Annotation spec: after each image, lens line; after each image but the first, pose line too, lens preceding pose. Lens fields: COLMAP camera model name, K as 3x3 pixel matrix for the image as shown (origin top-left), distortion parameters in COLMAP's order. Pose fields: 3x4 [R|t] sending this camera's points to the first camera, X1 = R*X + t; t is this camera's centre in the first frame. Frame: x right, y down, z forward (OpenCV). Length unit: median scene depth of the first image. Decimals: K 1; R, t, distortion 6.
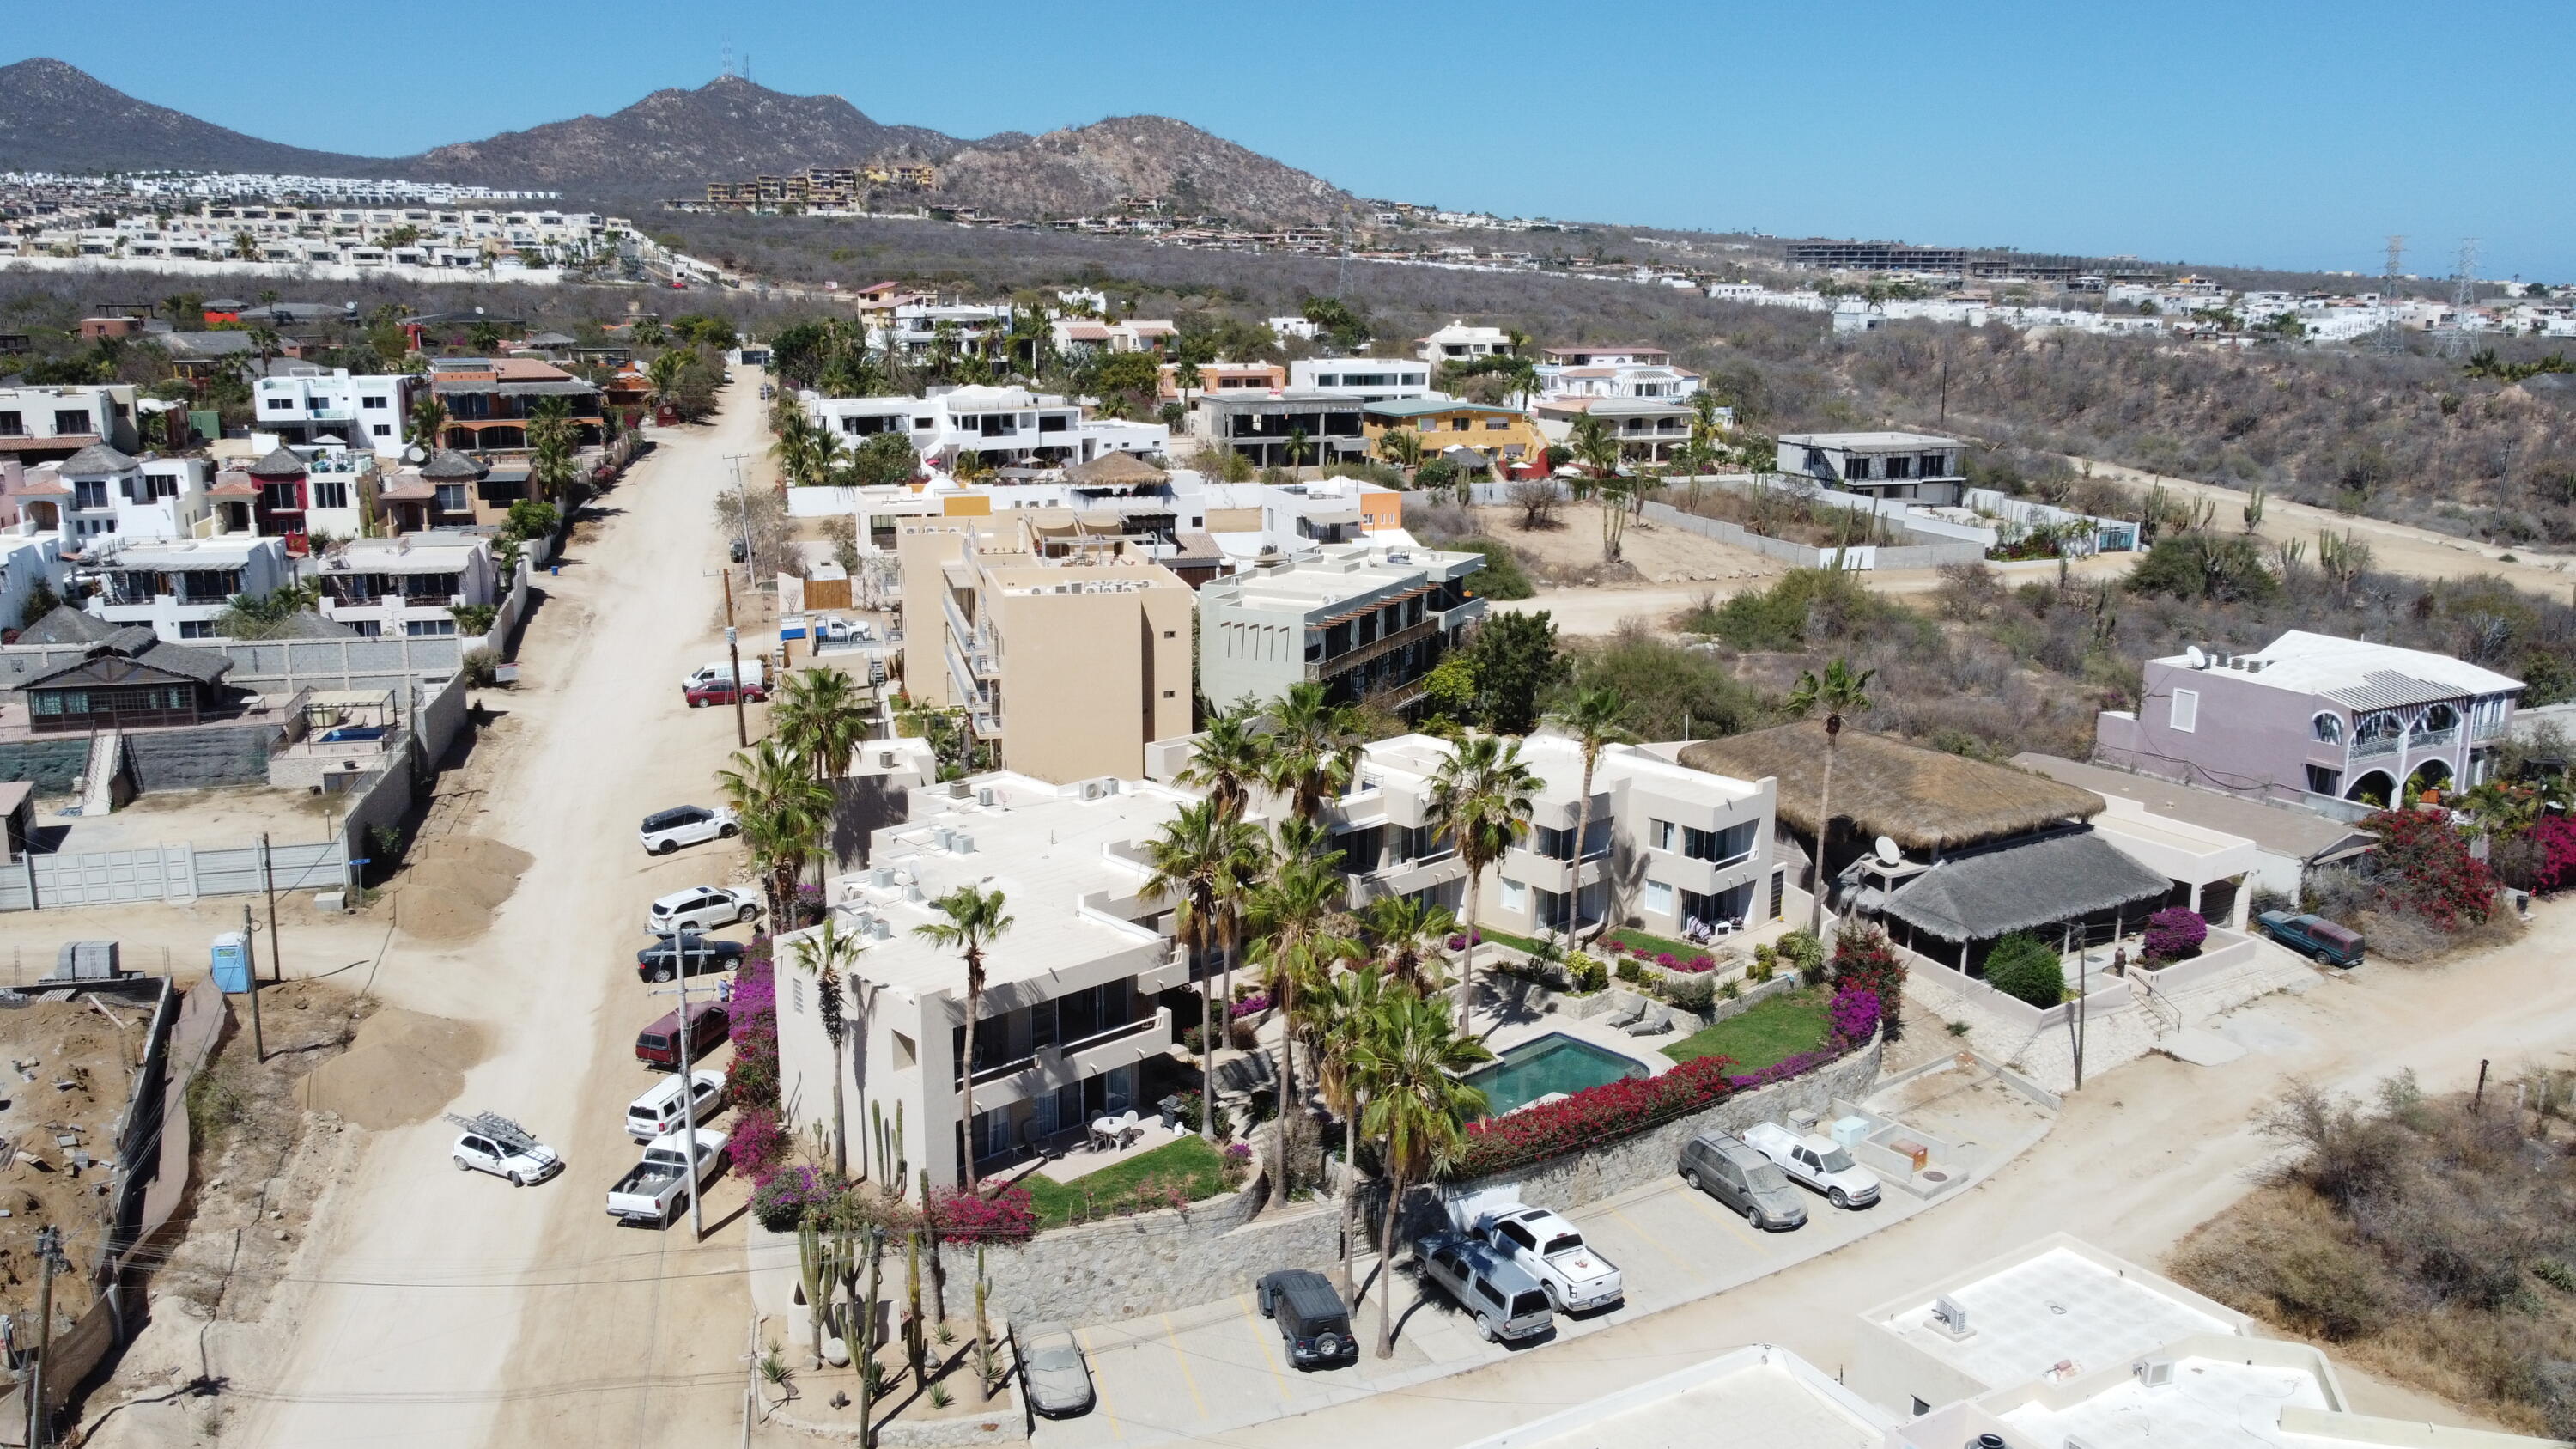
lens RADIAL K [[1964.3, 0, 1281.9], [0, 1964.3, 725.9], [0, 0, 1]] dist [0.007978, -0.003402]
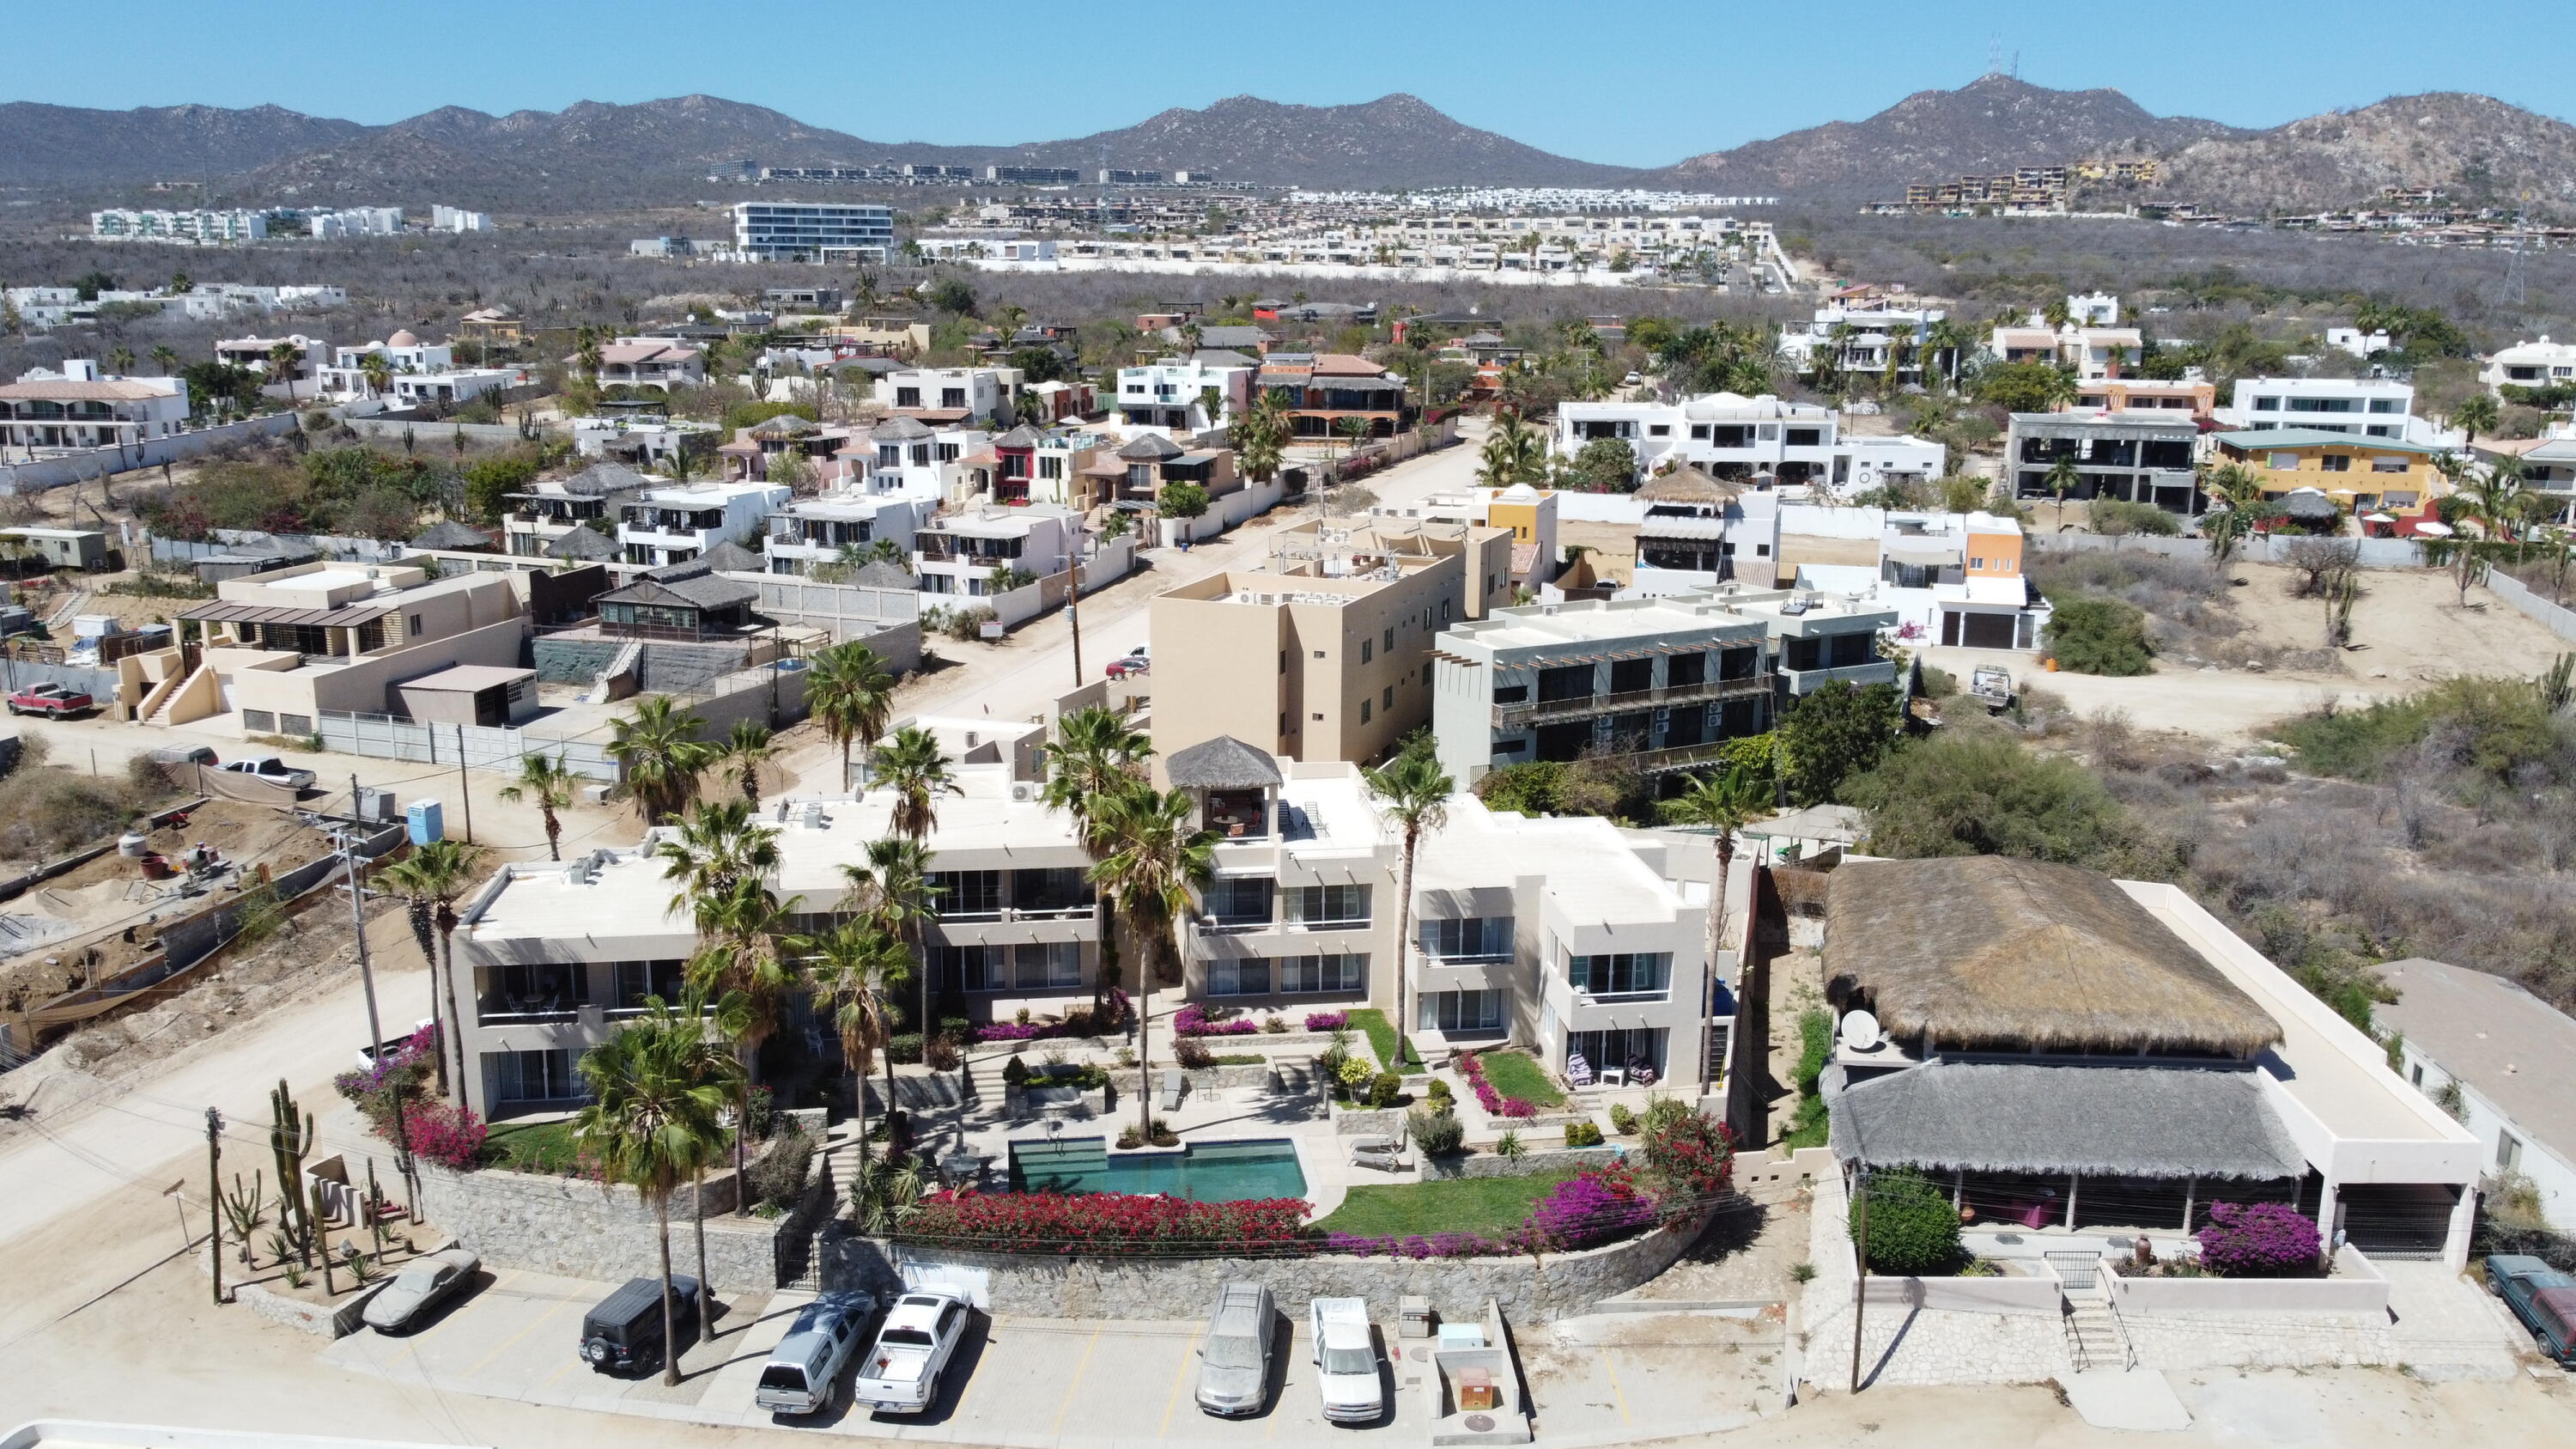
lens RADIAL K [[1964.3, 0, 1278.7], [0, 1964.3, 733.1], [0, 0, 1]] dist [0.007978, -0.003402]
pose [[0.816310, 0.132122, -0.562301, 0.147226], [-0.131082, 0.990463, 0.042429, -0.014681], [0.562544, 0.039072, 0.825843, 0.064164]]
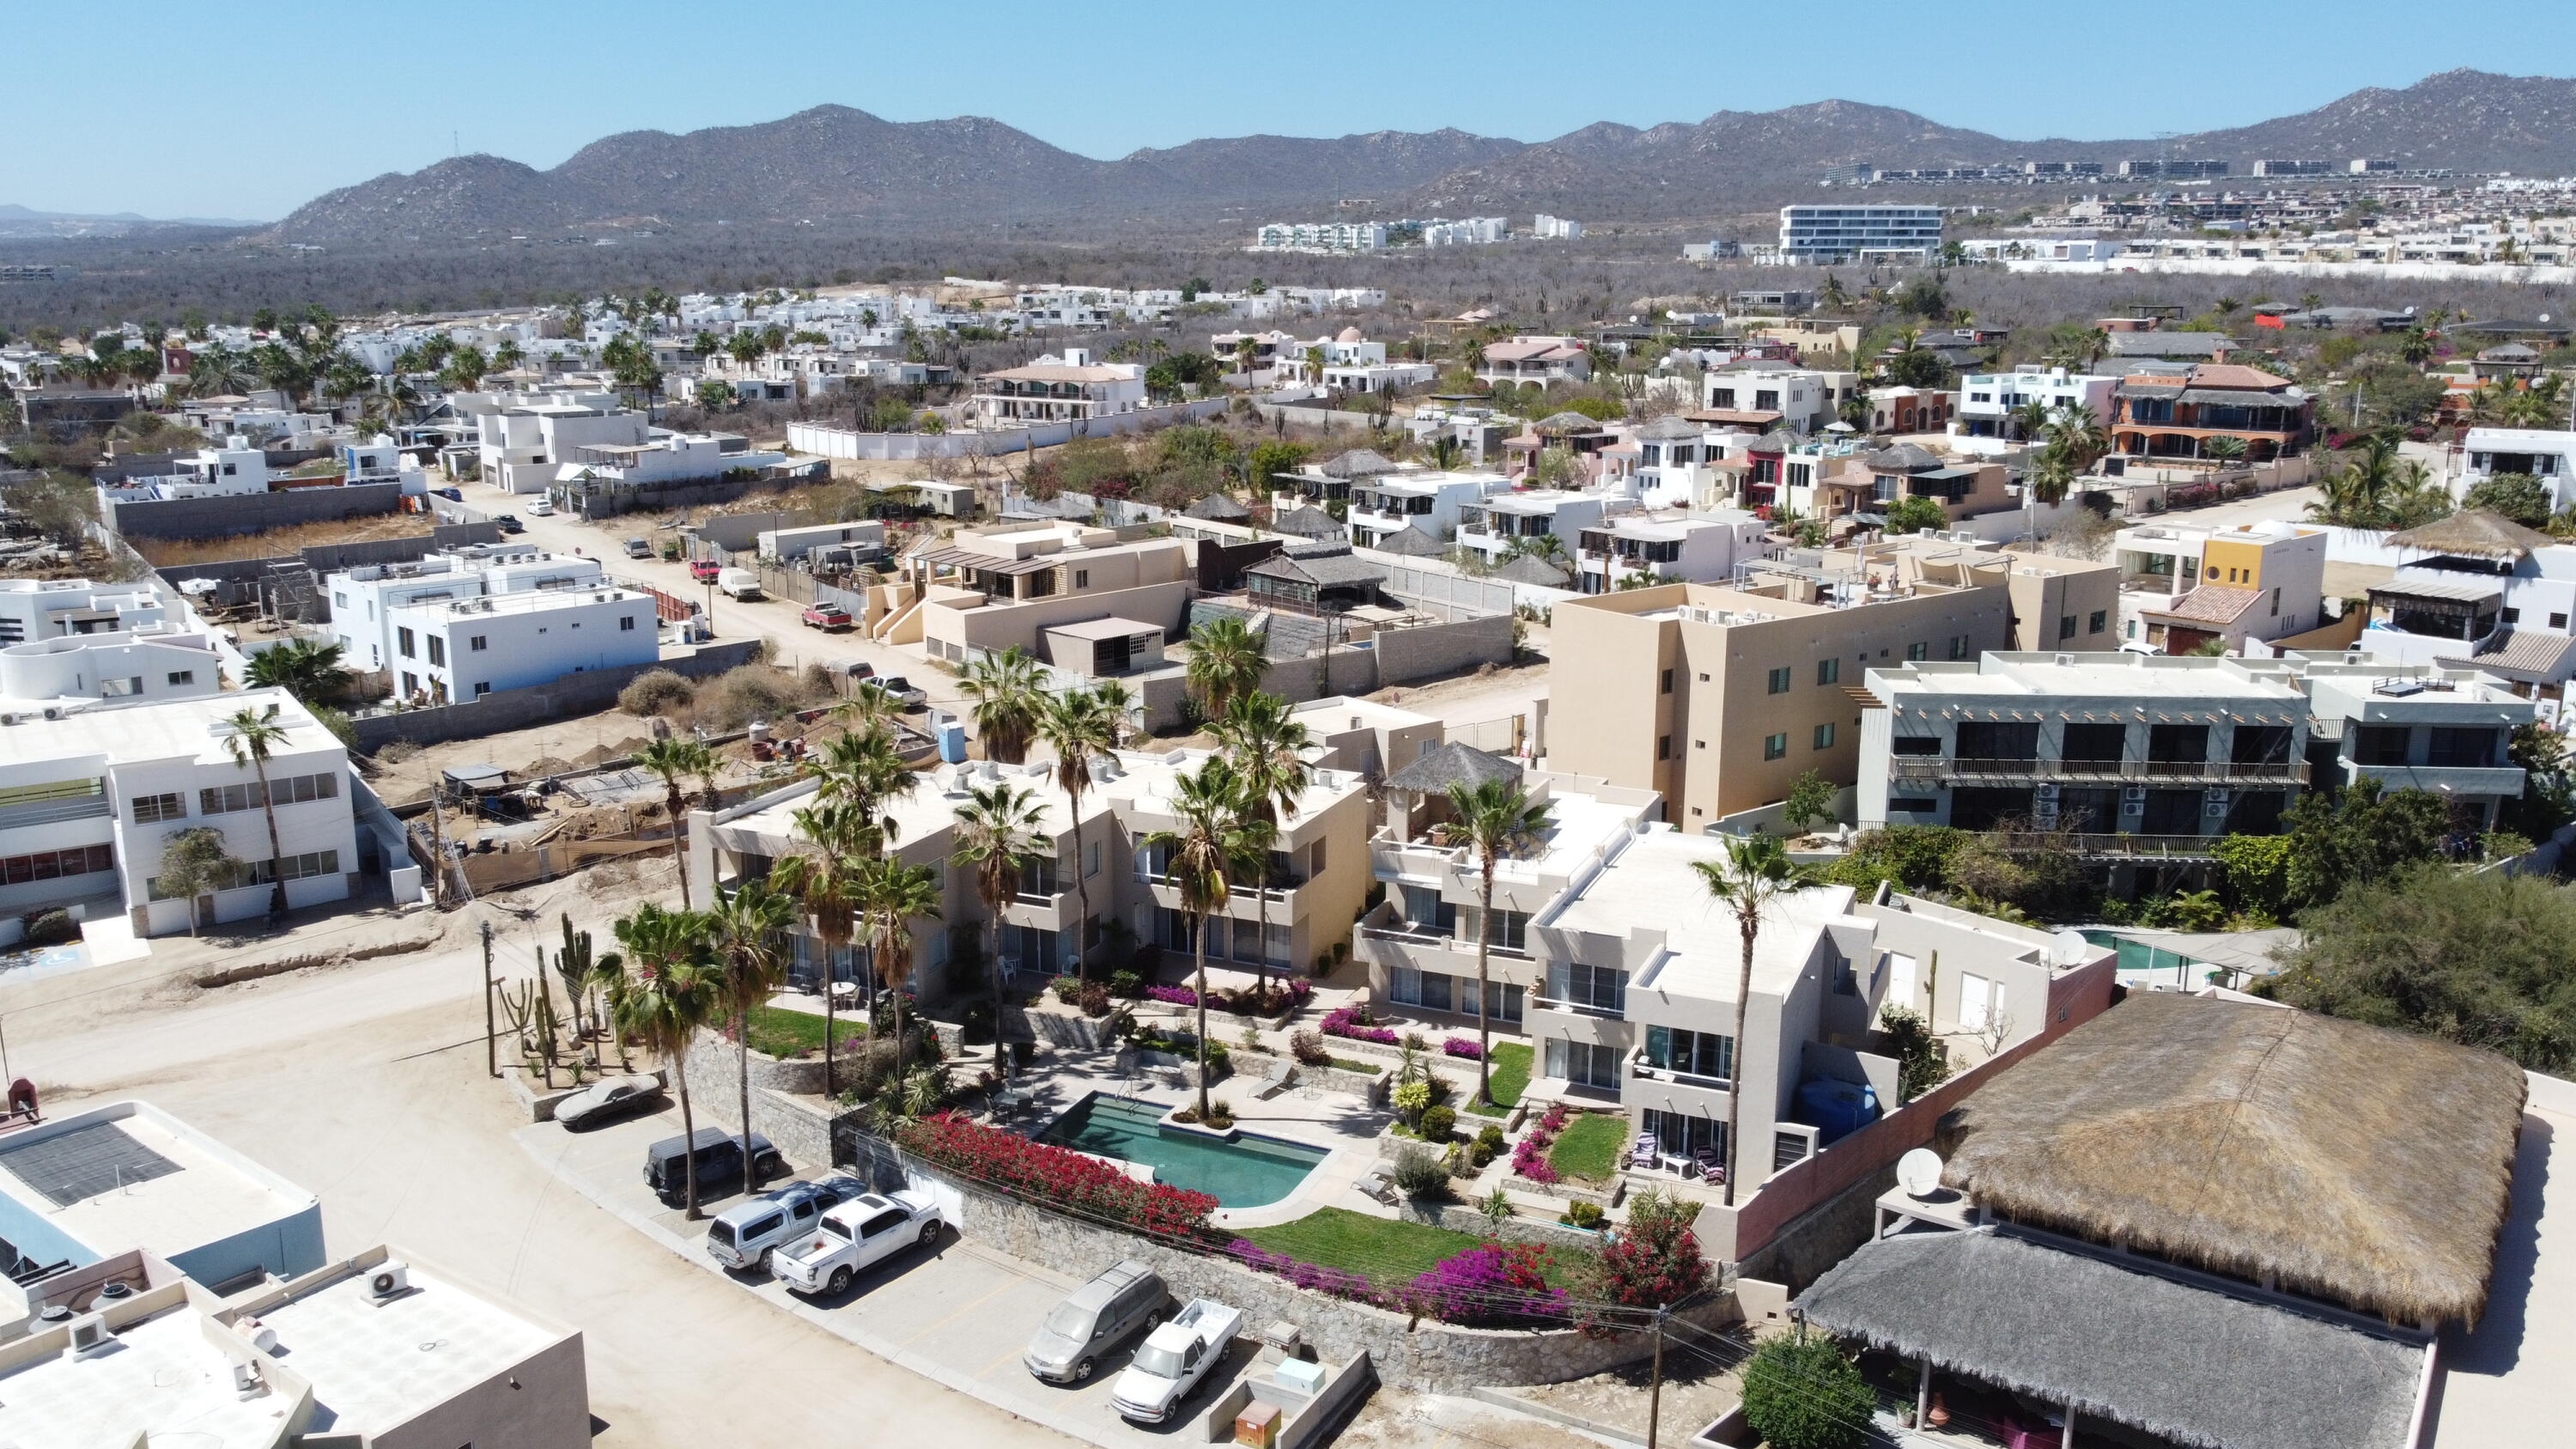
lens RADIAL K [[1964.3, 0, 1276.5], [0, 1964.3, 715.6], [0, 0, 1]] dist [0.007978, -0.003402]
pose [[0.393361, 0.199738, -0.897425, 0.209868], [-0.206553, 0.970362, 0.125434, -0.031887], [0.895881, 0.136025, 0.422959, 0.143134]]
